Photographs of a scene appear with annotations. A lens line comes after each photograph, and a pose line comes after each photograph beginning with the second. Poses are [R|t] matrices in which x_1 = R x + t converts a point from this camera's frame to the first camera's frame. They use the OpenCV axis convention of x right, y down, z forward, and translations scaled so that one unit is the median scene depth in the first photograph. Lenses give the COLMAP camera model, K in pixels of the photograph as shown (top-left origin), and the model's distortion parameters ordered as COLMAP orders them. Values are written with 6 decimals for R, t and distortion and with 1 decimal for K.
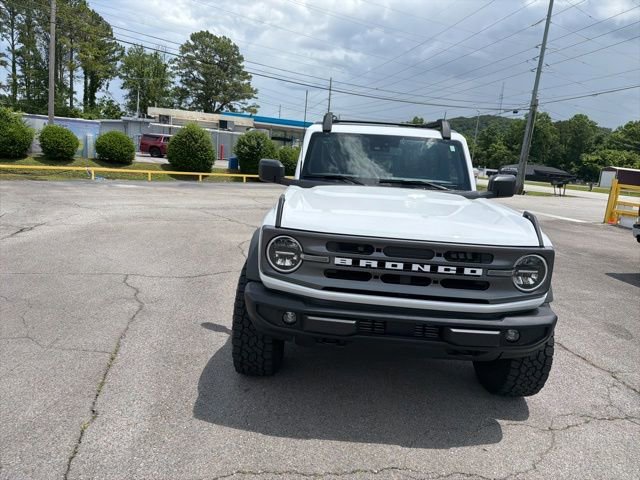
lens RADIAL K [[448.9, 0, 322.5], [0, 448.9, 241.2], [0, 0, 1]] dist [0.033789, -0.041893]
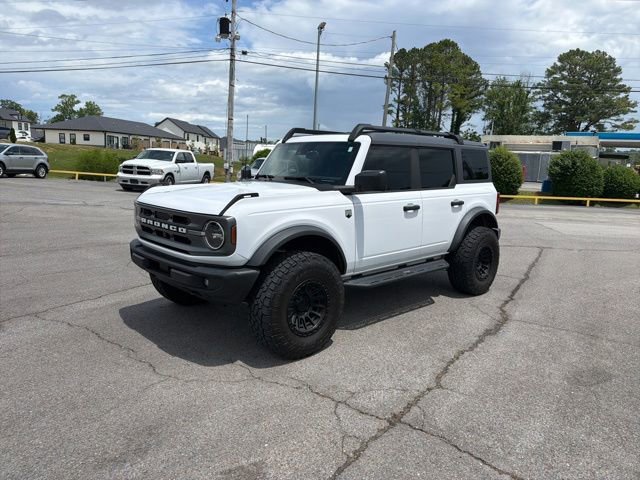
lens RADIAL K [[447.3, 0, 322.2], [0, 447.3, 239.1], [0, 0, 1]] dist [0.045688, -0.061915]
pose [[0.715102, 0.066695, -0.695831, 0.091810], [-0.111911, 0.993521, -0.019783, 0.004114], [0.690004, 0.092018, 0.717933, 0.016025]]
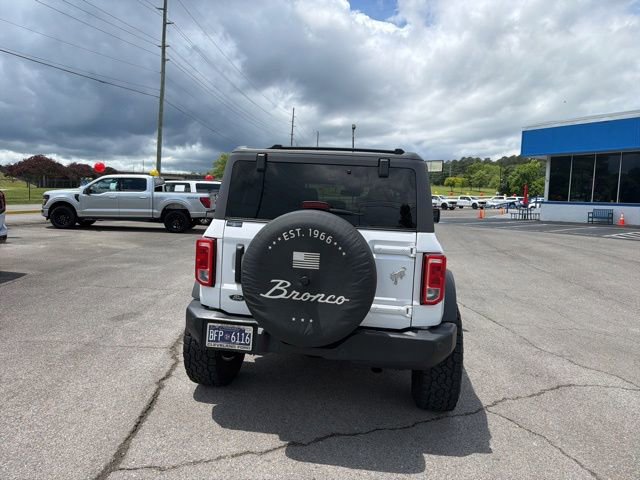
lens RADIAL K [[448.7, 0, 321.0], [0, 448.7, 231.7], [0, 0, 1]] dist [0.067286, -0.090392]
pose [[-0.985529, -0.129854, 0.108950, 0.006041], [-0.096916, 0.958998, 0.266327, -0.041069], [-0.139067, 0.251914, -0.957706, 0.218612]]
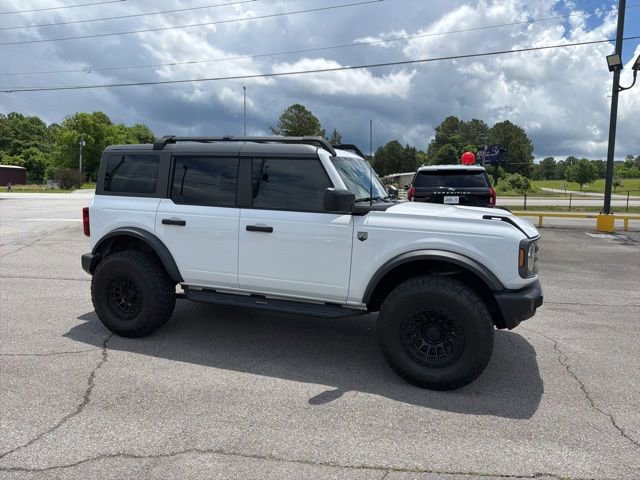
lens RADIAL K [[450.6, 0, 321.9], [0, 450.6, 231.2], [0, 0, 1]] dist [0.032929, -0.045247]
pose [[0.332508, -0.174963, 0.926729, -0.088466], [0.186362, 0.975454, 0.117296, -0.018636], [-0.924504, 0.133705, 0.356953, 0.062663]]
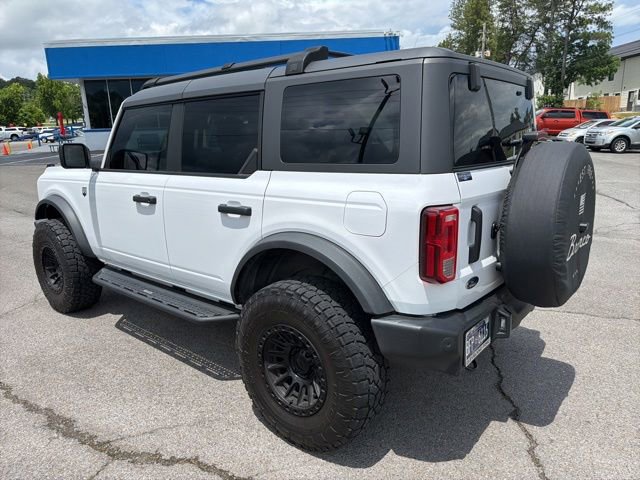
lens RADIAL K [[457.8, 0, 321.4], [0, 457.8, 241.9], [0, 0, 1]] dist [-0.009872, -0.003618]
pose [[-0.615201, 0.124015, -0.778555, 0.072075], [-0.171422, 0.942879, 0.285645, -0.026656], [0.769508, 0.309190, -0.558801, 0.169625]]
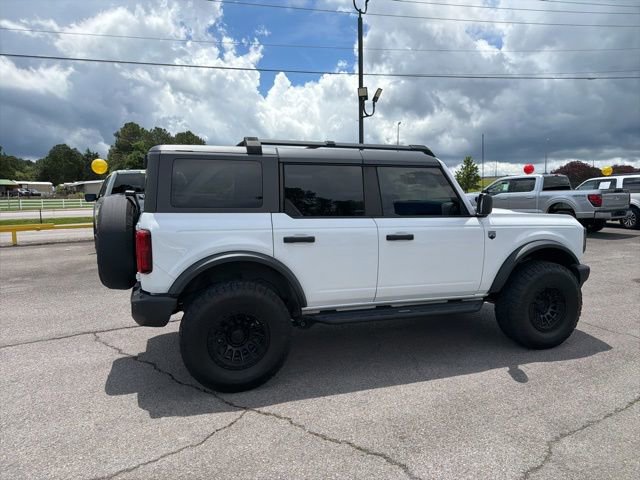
lens RADIAL K [[449.6, 0, 320.4], [0, 449.6, 236.4], [0, 0, 1]] dist [0.041499, -0.057866]
pose [[-0.335142, -0.168515, 0.926975, -0.086569], [0.153378, 0.960992, 0.230152, -0.034283], [-0.929600, 0.219311, -0.296222, 0.148890]]
